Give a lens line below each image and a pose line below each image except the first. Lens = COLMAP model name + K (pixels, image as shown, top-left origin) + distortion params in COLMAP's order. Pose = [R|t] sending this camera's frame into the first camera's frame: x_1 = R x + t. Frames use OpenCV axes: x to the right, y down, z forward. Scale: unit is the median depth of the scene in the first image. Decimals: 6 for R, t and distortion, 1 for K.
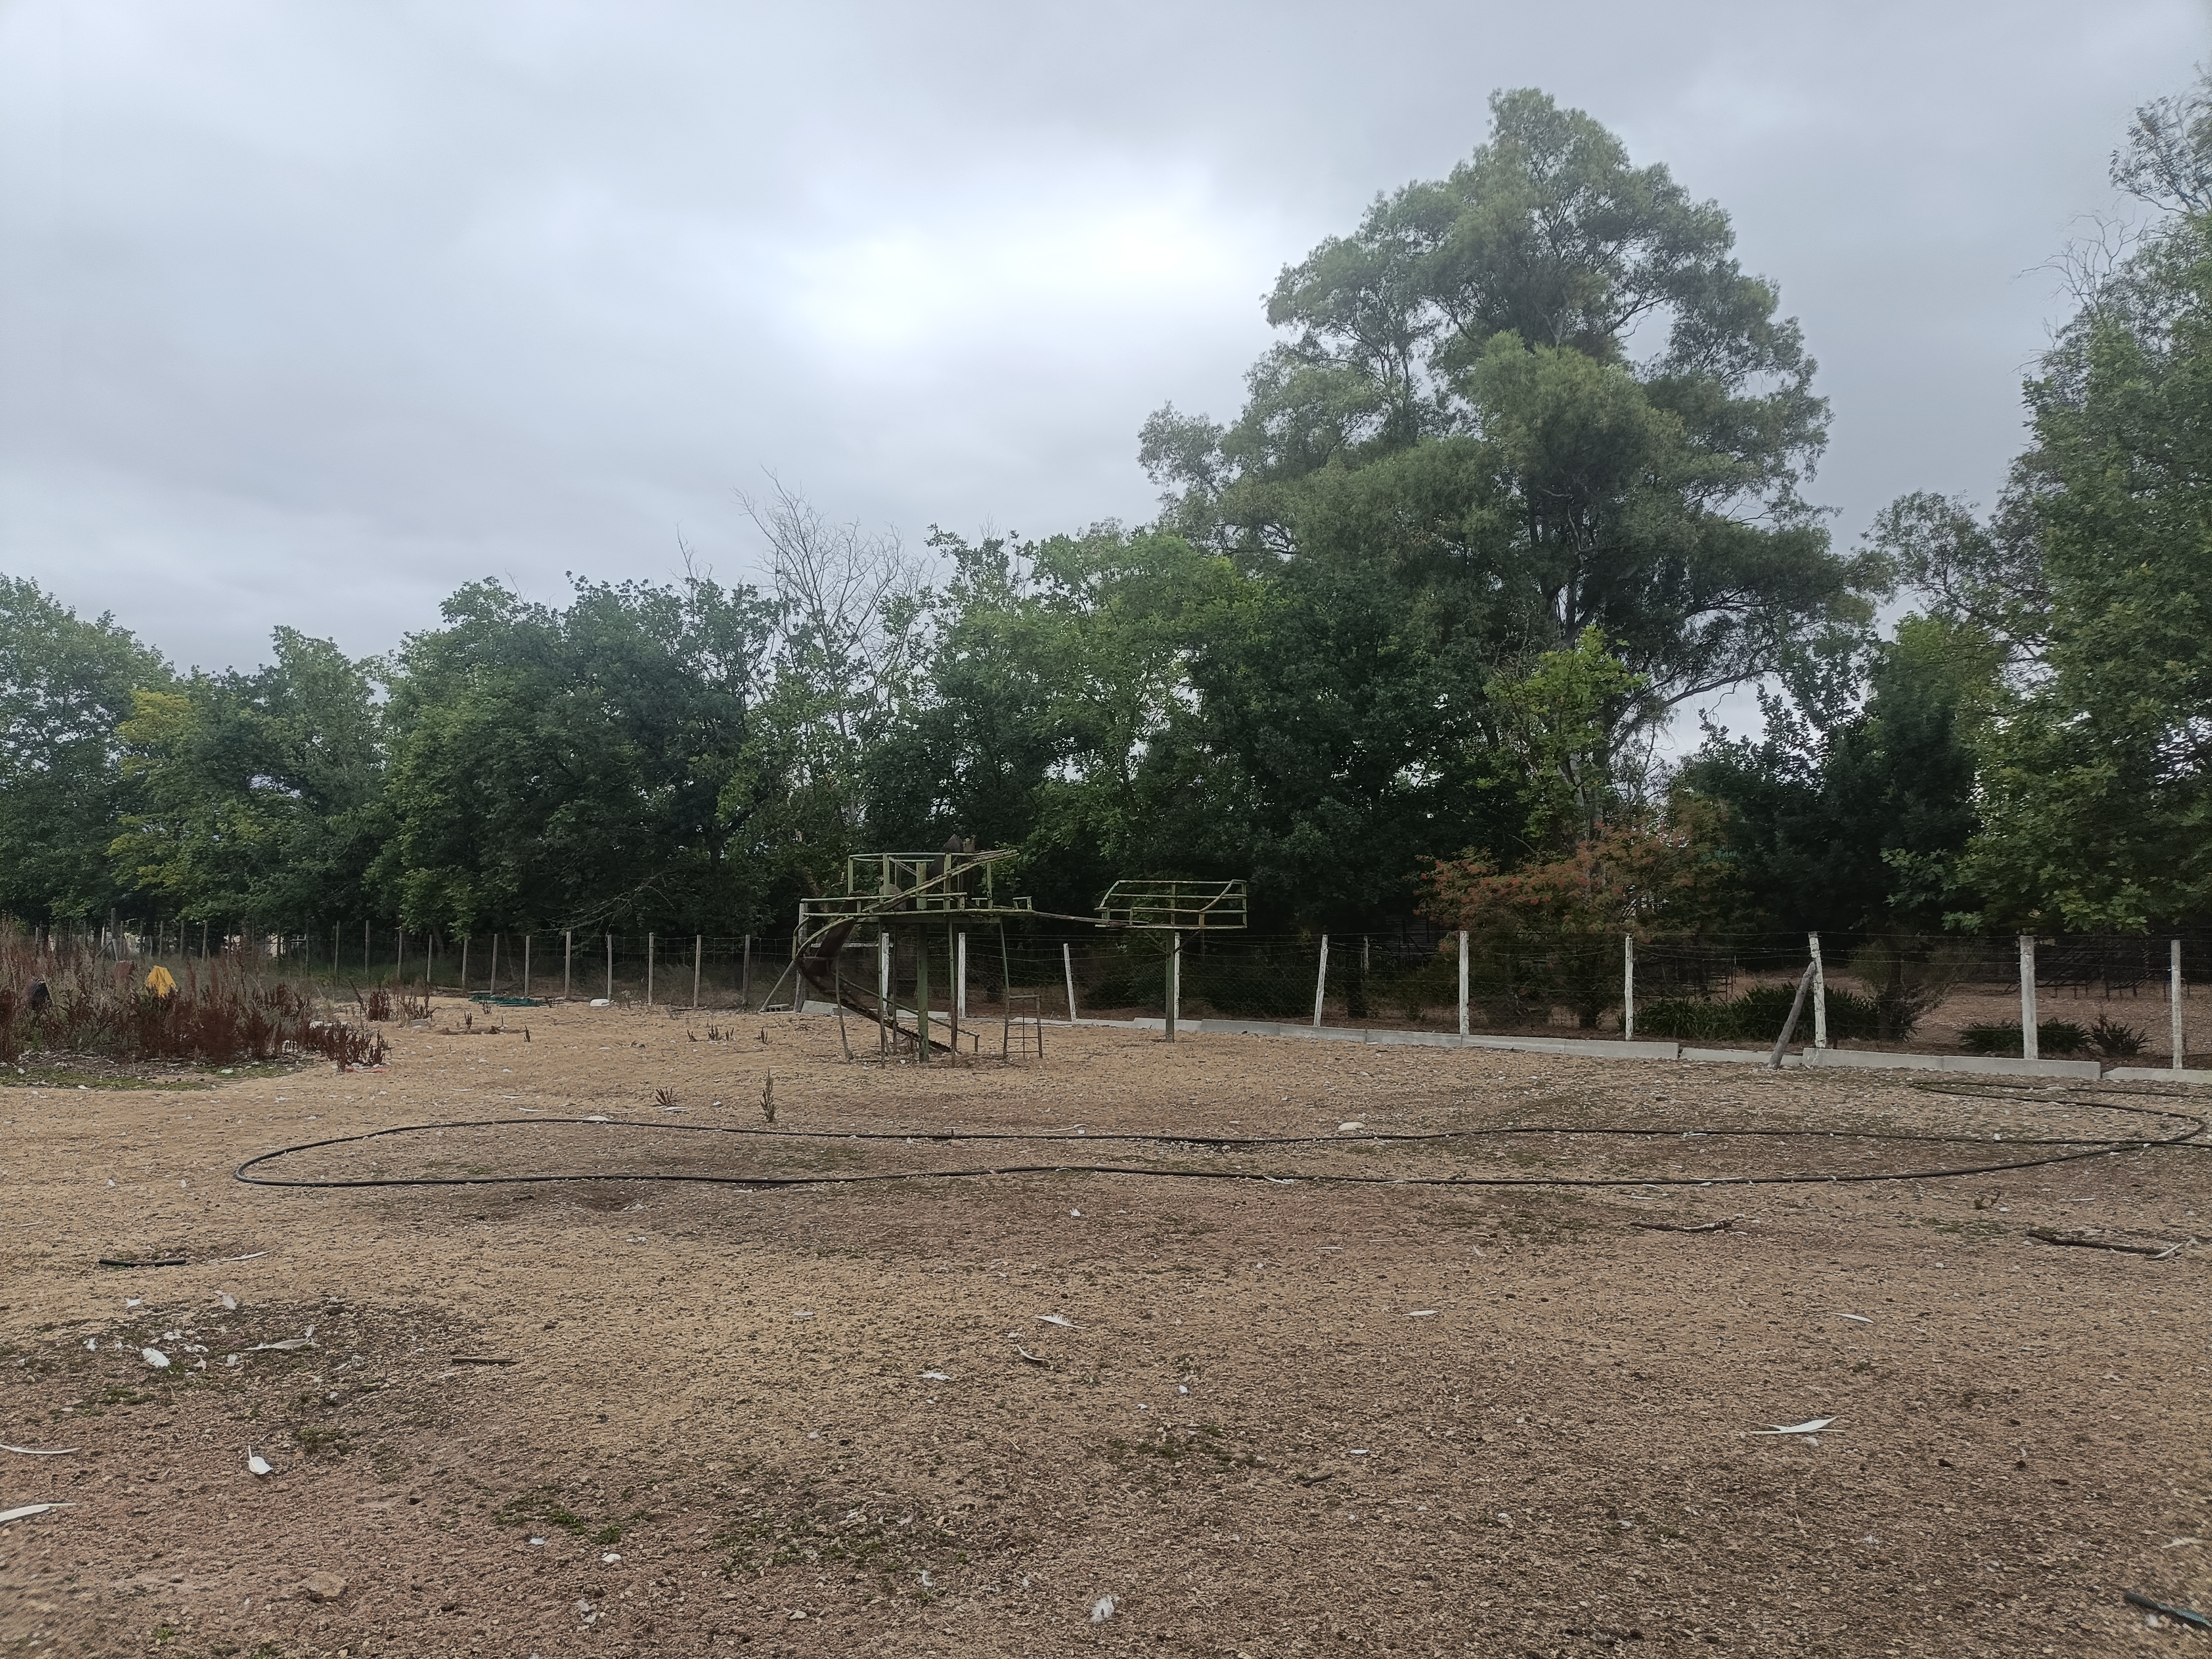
lens RADIAL K [[1644.4, 0, 1106.7], [0, 1644.4, 877.4], [0, 0, 1]] dist [0.022410, -0.006352]
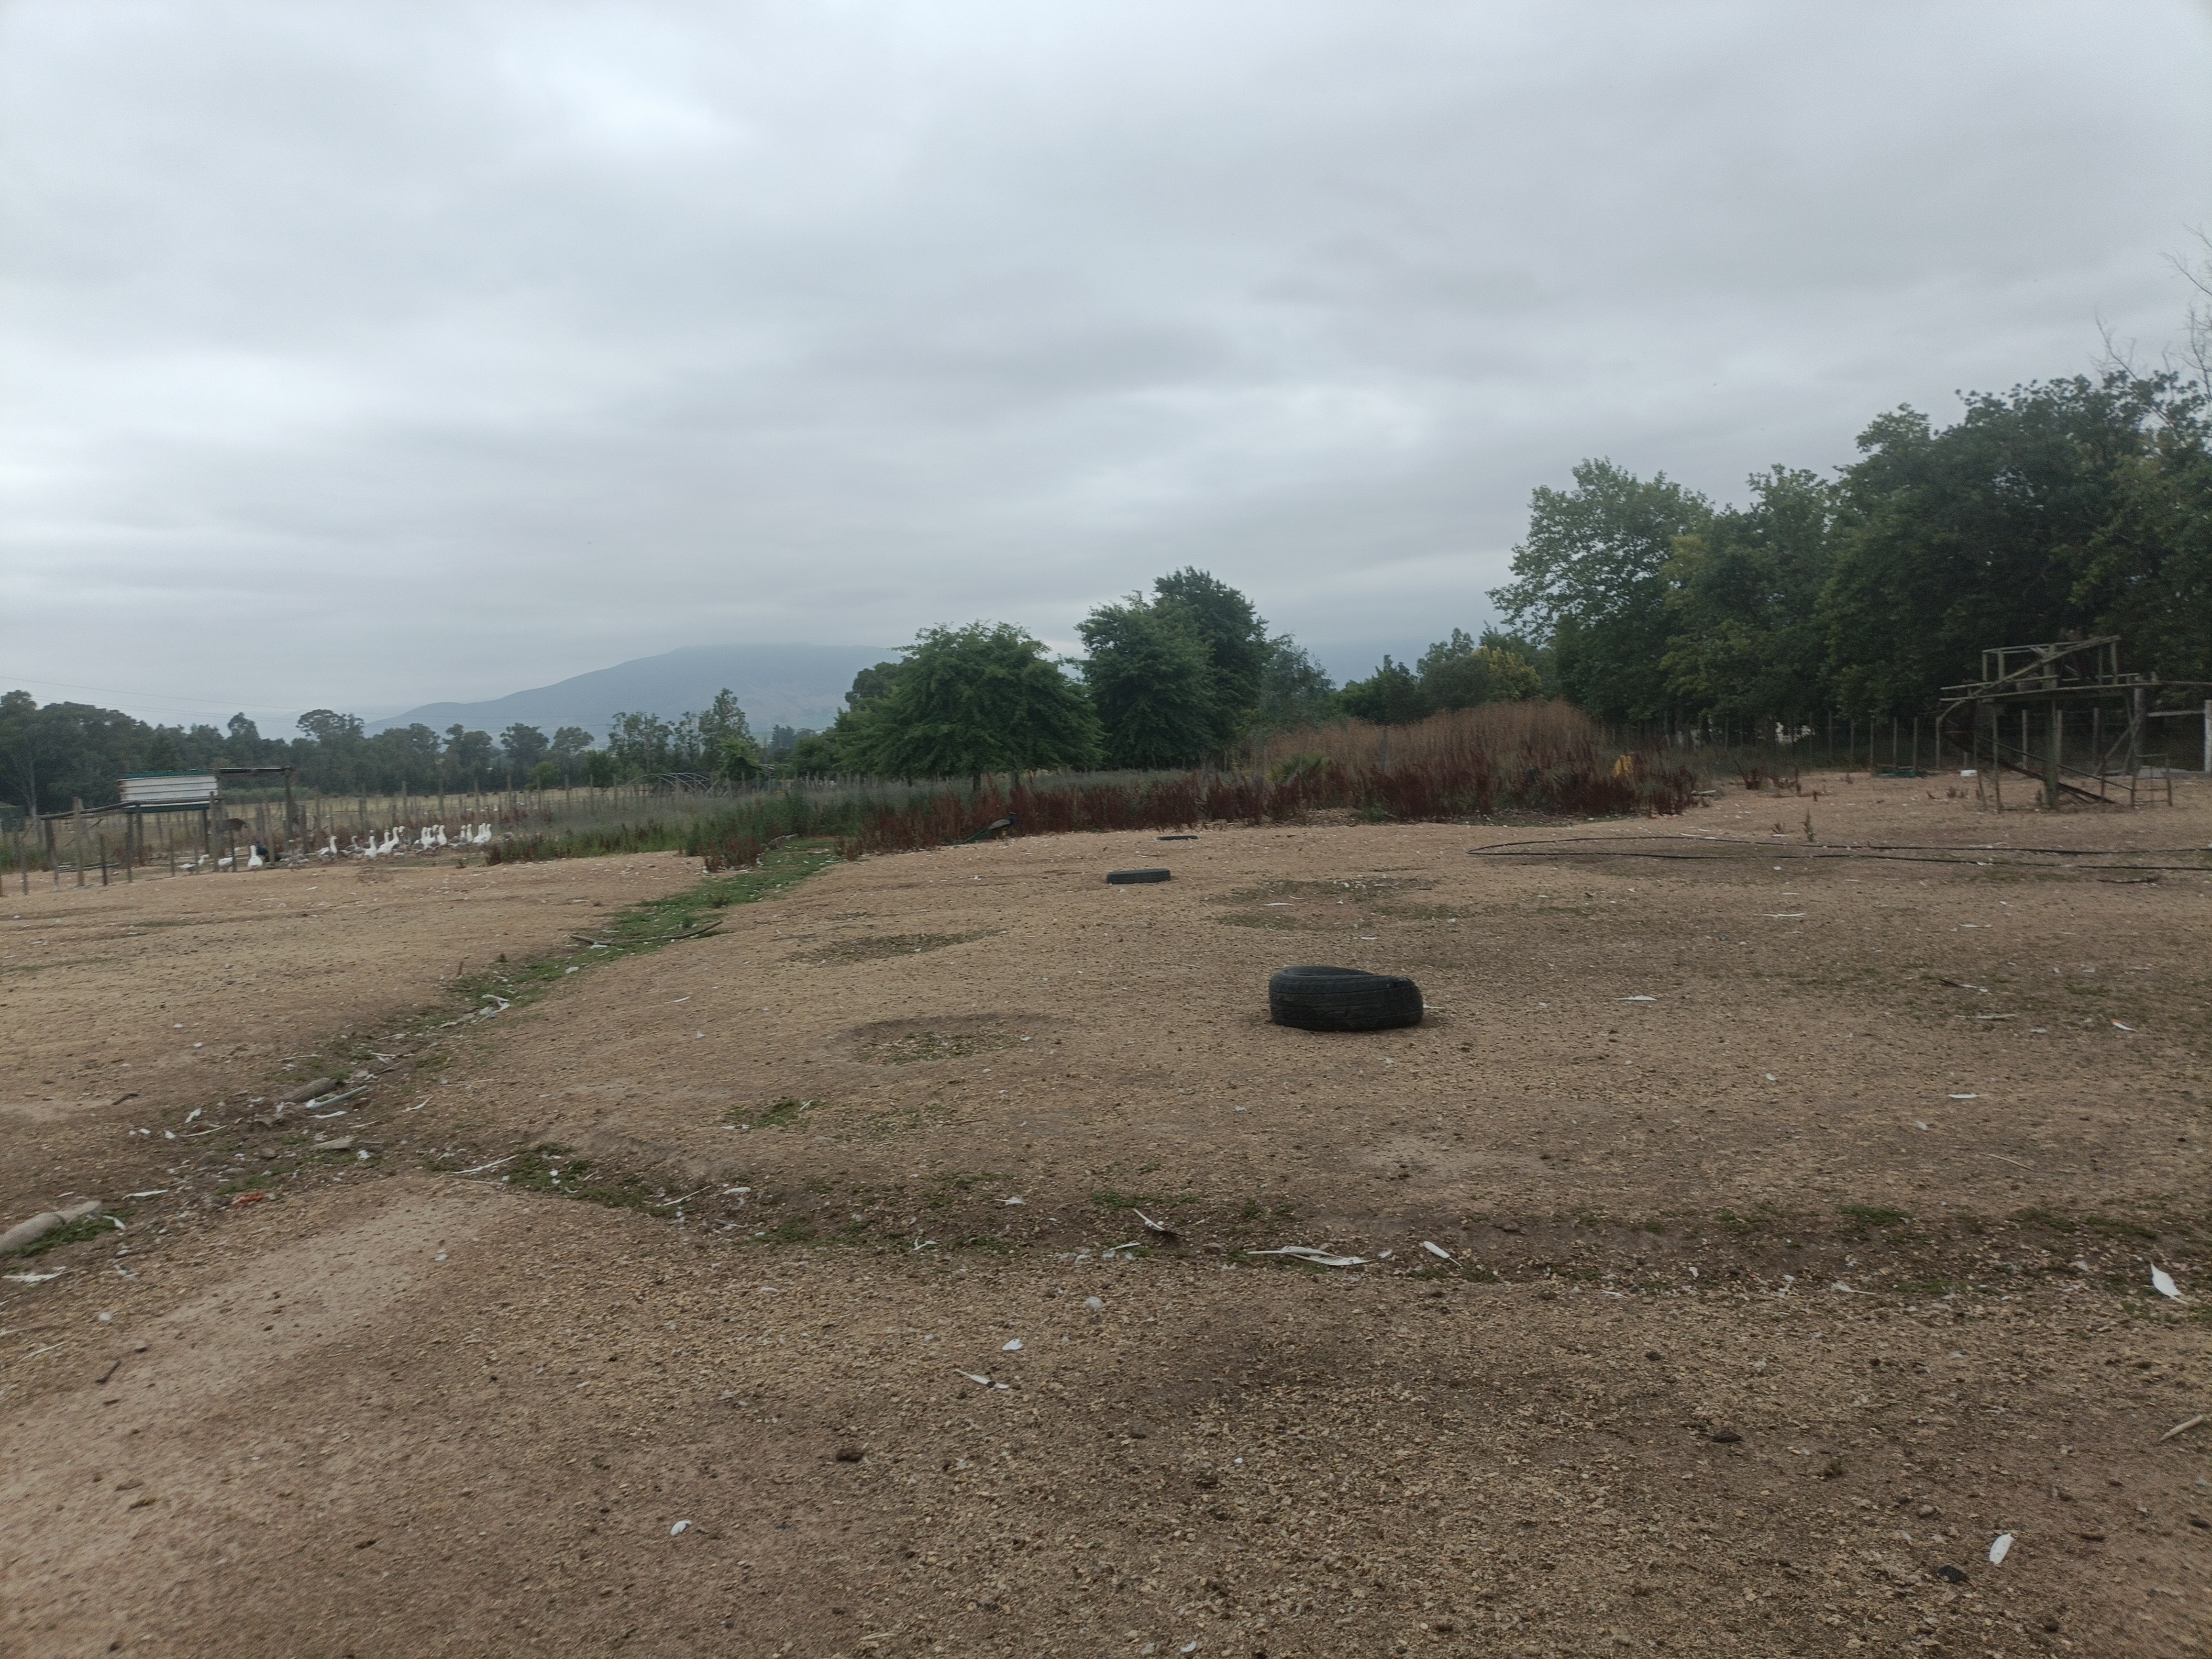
lens RADIAL K [[1644.4, 0, 1105.6], [0, 1644.4, 830.0], [0, 0, 1]] dist [0.022410, -0.006352]
pose [[0.600992, -0.000313, -0.799255, 0.984154], [0.081624, 0.994795, 0.060987, -0.018298], [0.795076, -0.101891, 0.597889, -0.707164]]
